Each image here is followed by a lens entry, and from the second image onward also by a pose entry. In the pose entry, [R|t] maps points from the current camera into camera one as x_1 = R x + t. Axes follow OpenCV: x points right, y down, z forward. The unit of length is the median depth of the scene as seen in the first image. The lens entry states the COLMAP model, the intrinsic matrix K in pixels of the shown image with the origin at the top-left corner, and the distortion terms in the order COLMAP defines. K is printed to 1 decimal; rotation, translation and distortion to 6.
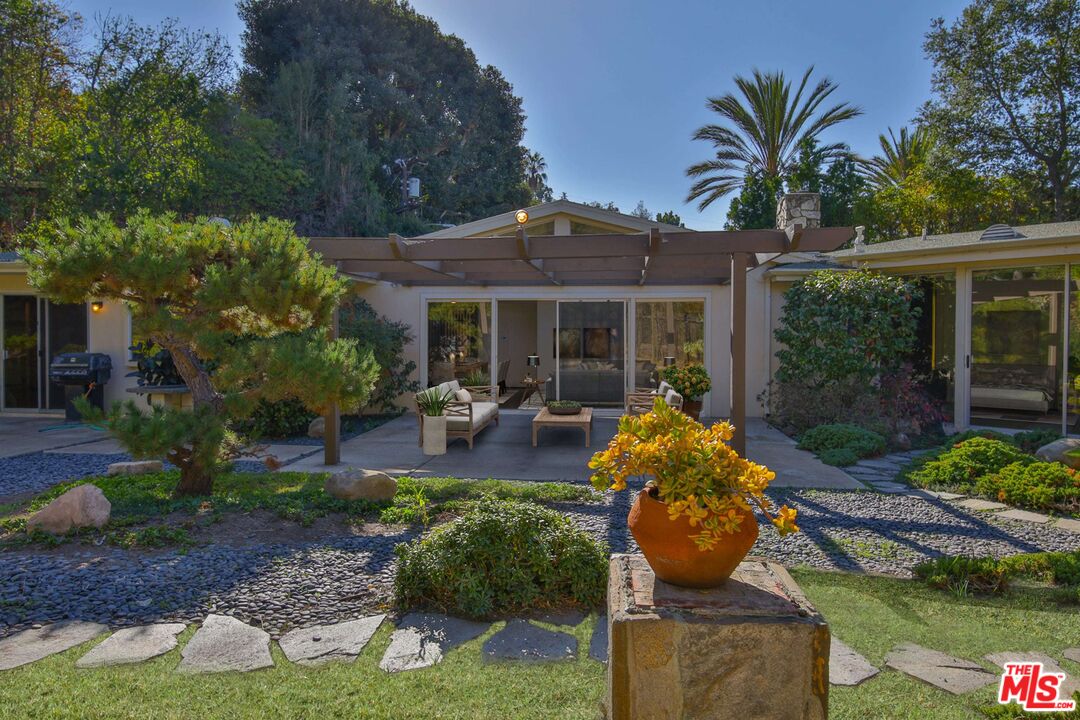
lens RADIAL K [[712.1, 0, 539.7], [0, 712.1, 355.0], [0, 0, 1]] dist [0.022404, -0.006267]
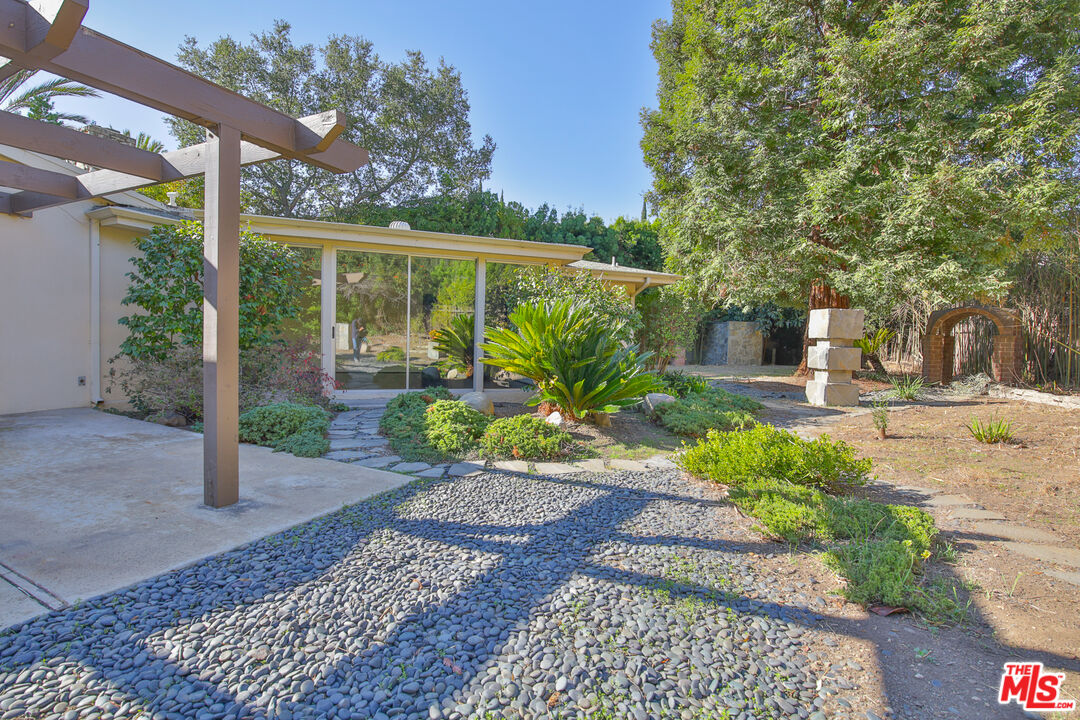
lens RADIAL K [[498.6, 0, 541.2], [0, 498.6, 352.0], [0, 0, 1]] dist [-0.013677, -0.001651]
pose [[0.336373, -0.027842, 0.941317, -0.009515], [0.005562, 0.999604, 0.027578, 0.019318], [-0.941712, -0.004041, 0.336395, 0.401465]]
